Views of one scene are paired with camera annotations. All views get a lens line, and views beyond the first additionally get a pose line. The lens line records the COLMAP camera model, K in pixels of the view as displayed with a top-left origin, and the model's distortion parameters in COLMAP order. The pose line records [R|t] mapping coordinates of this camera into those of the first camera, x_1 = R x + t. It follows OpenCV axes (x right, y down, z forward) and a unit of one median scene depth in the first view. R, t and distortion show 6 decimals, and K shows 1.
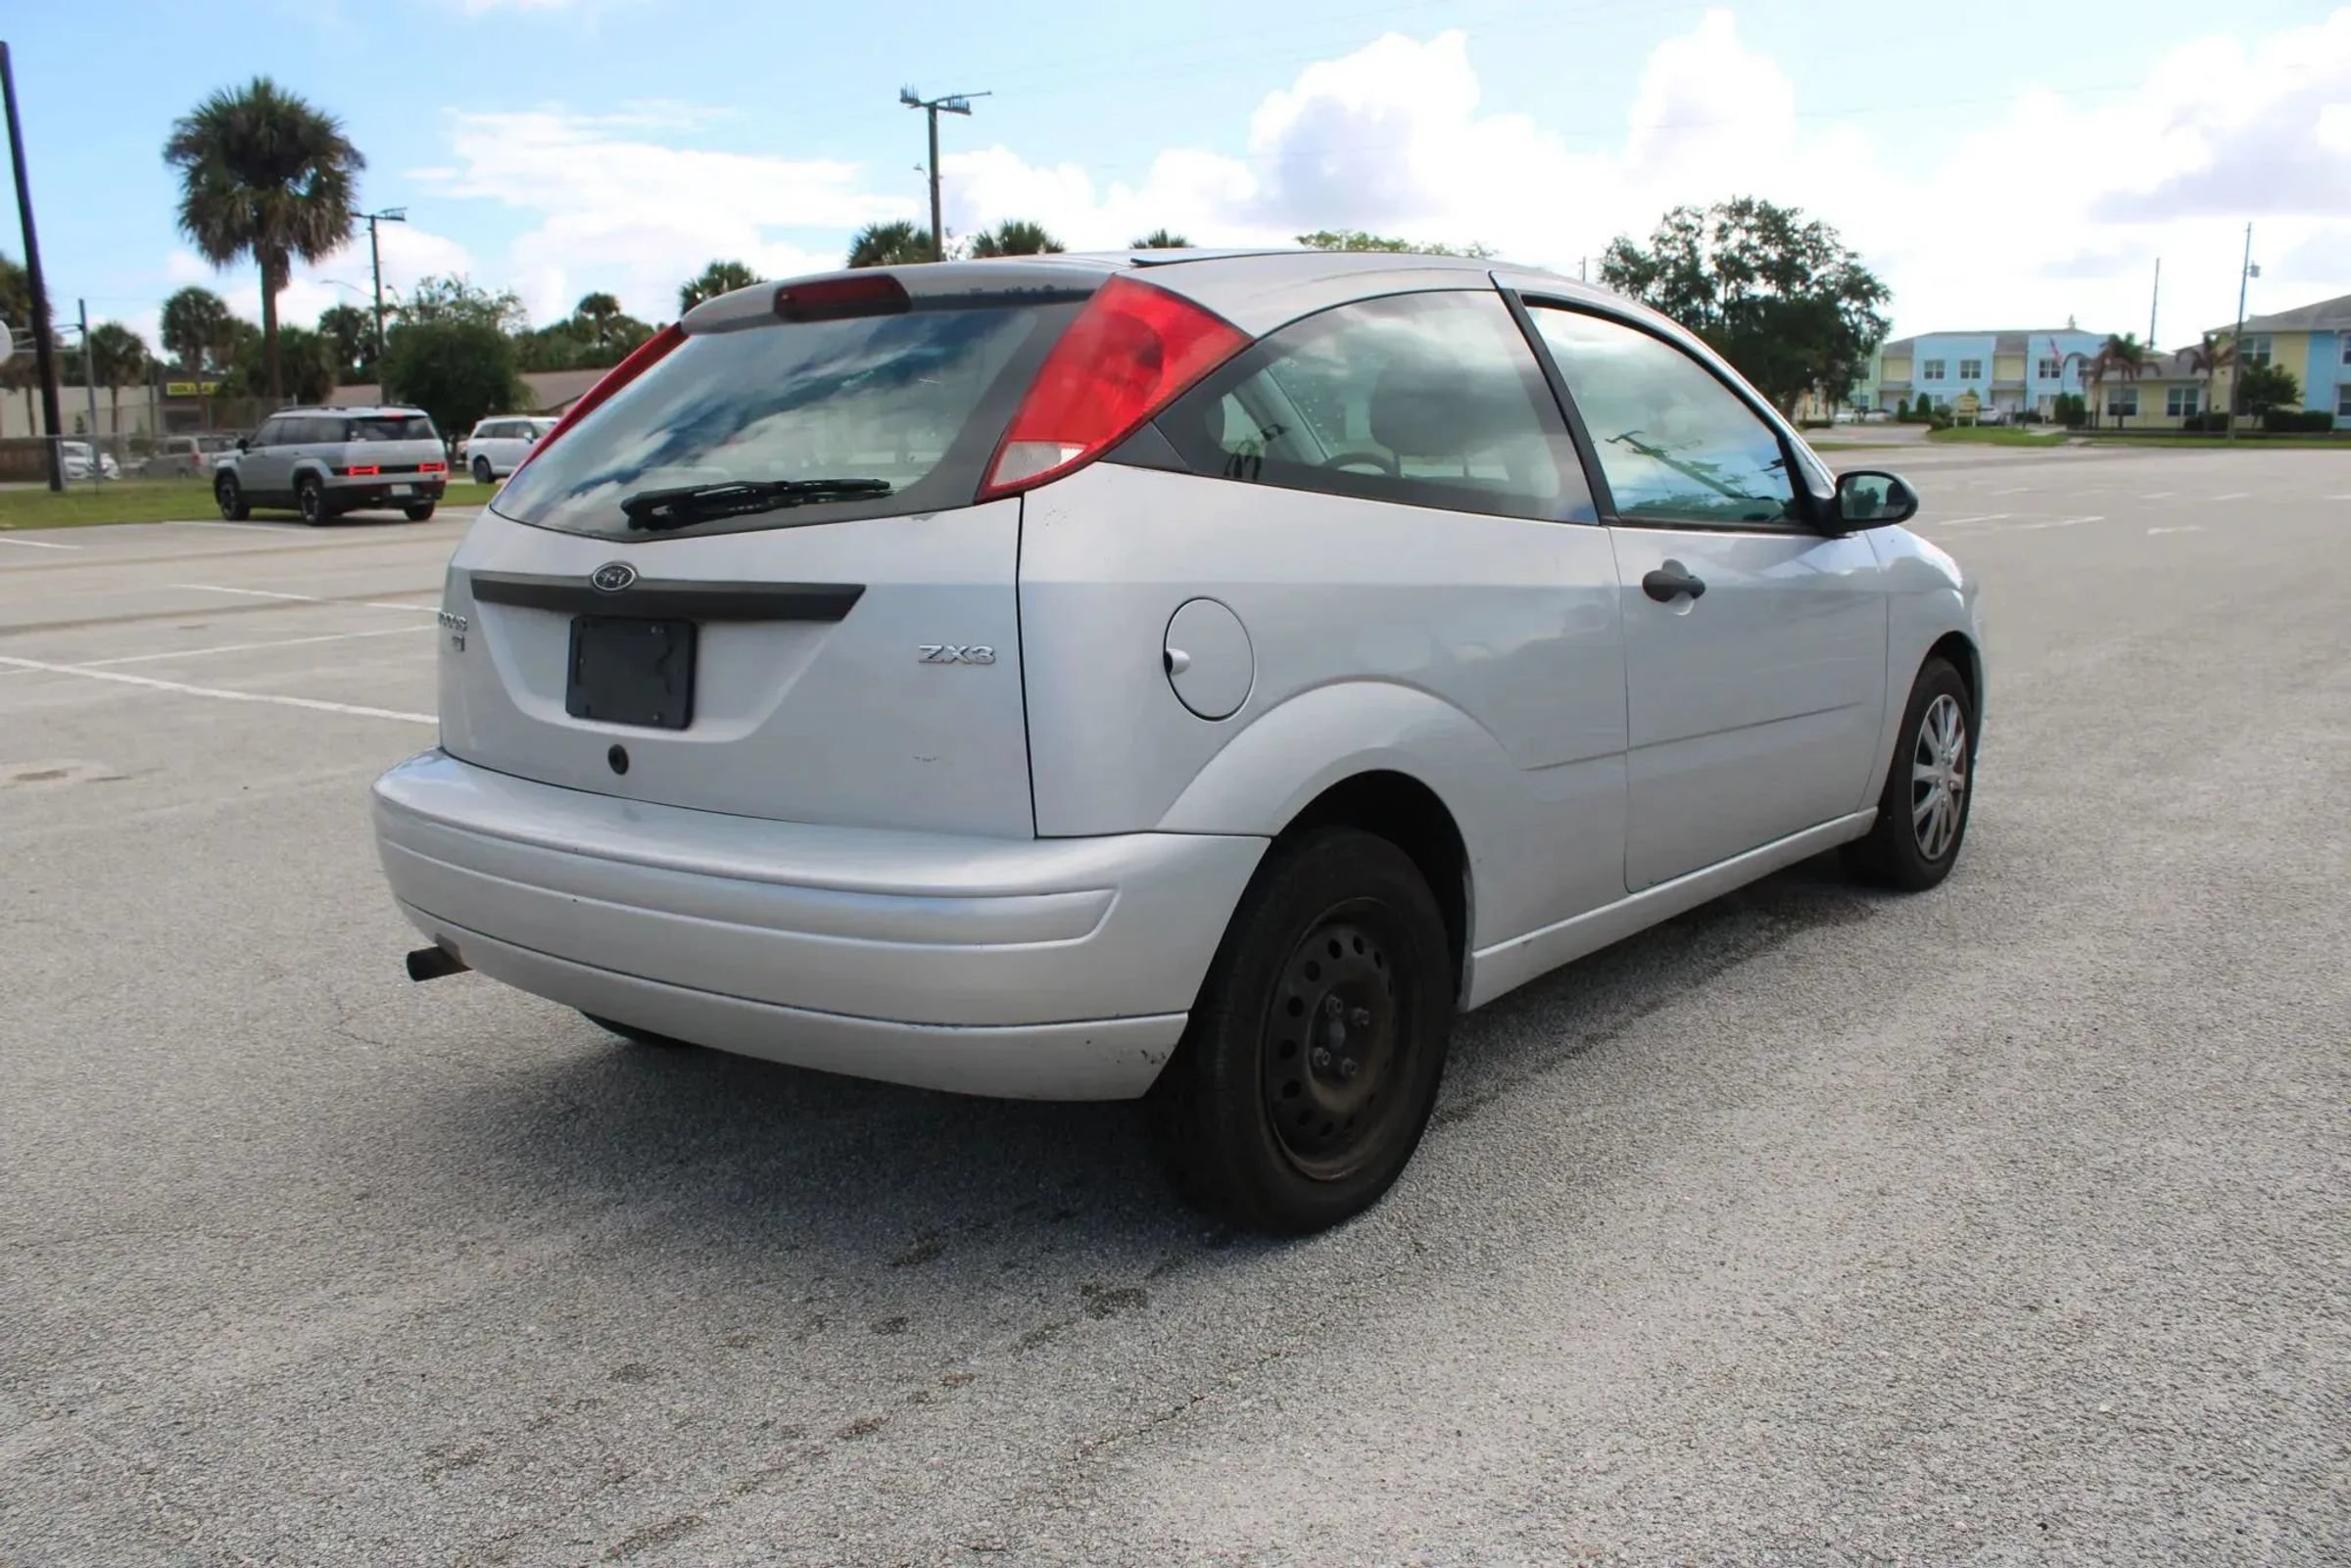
lens RADIAL K [[2047.3, 0, 1151.1], [0, 2047.3, 820.8], [0, 0, 1]] dist [-0.167363, 0.148819]
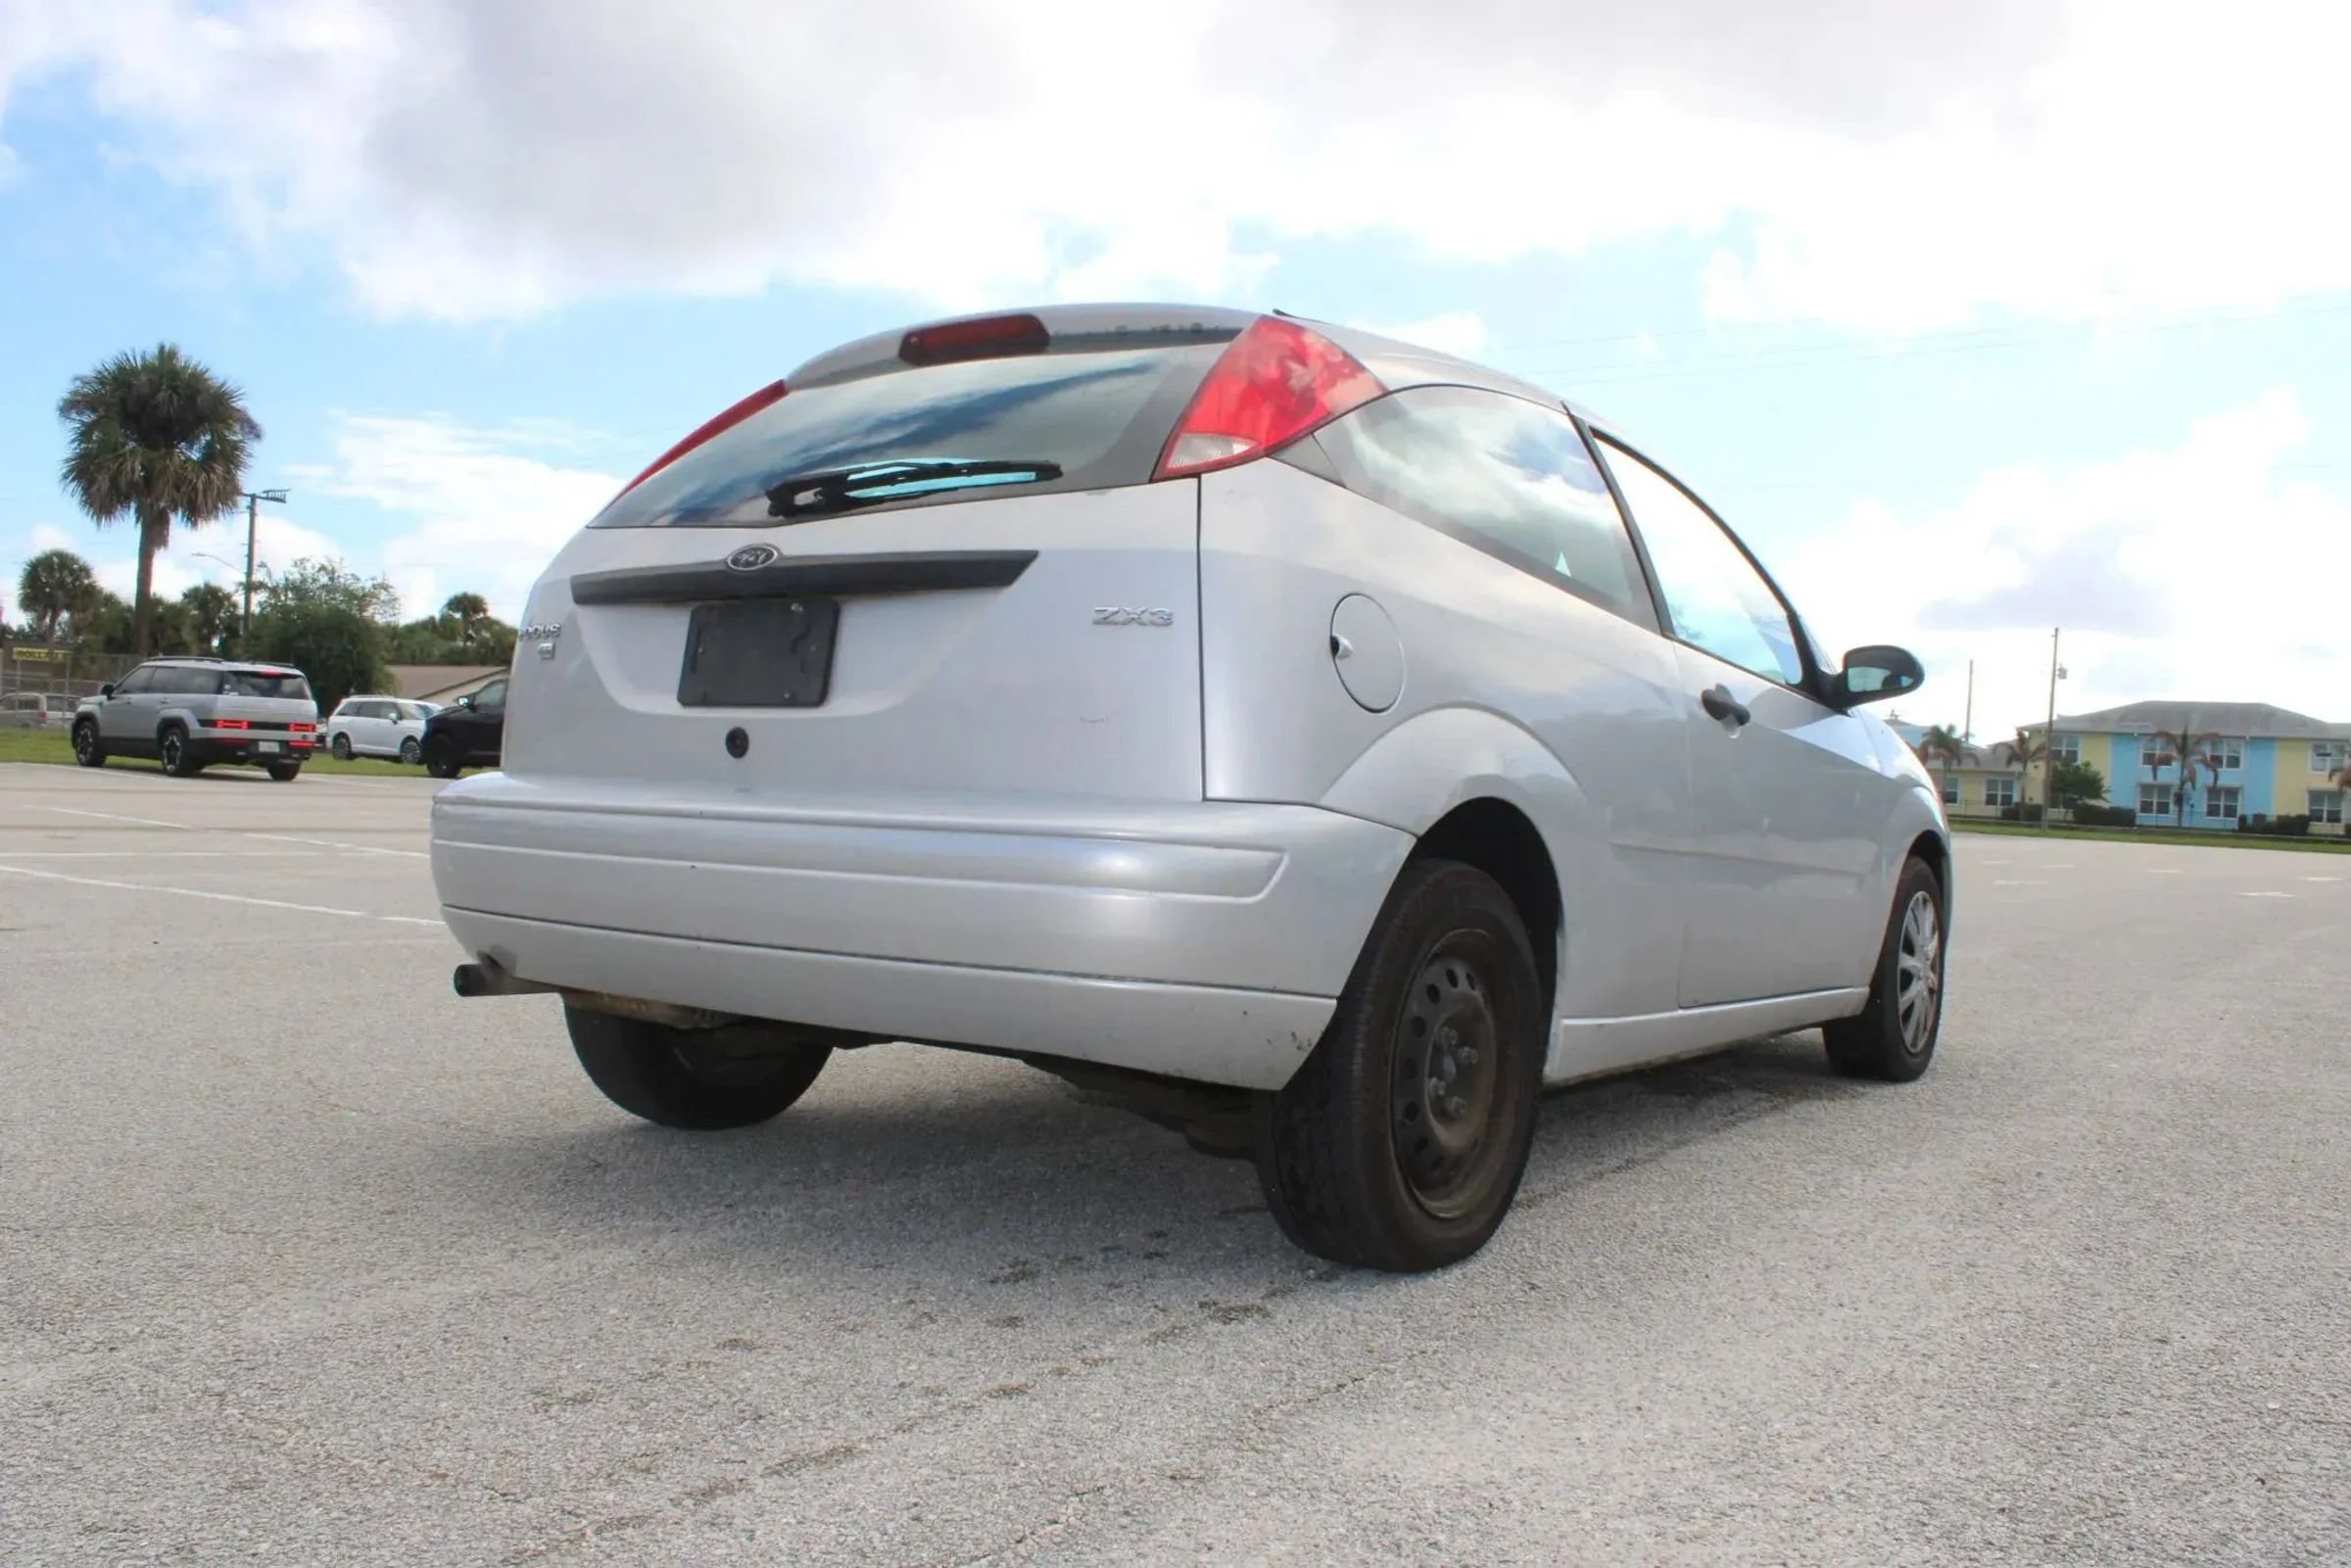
lens RADIAL K [[2047.3, 0, 1169.5], [0, 2047.3, 771.8], [0, 0, 1]] dist [-0.167363, 0.148819]
pose [[0.994598, 0.063468, 0.082143, -0.131375], [-0.046445, 0.979770, -0.194661, 0.159639], [-0.092836, 0.189794, 0.977425, 0.024559]]
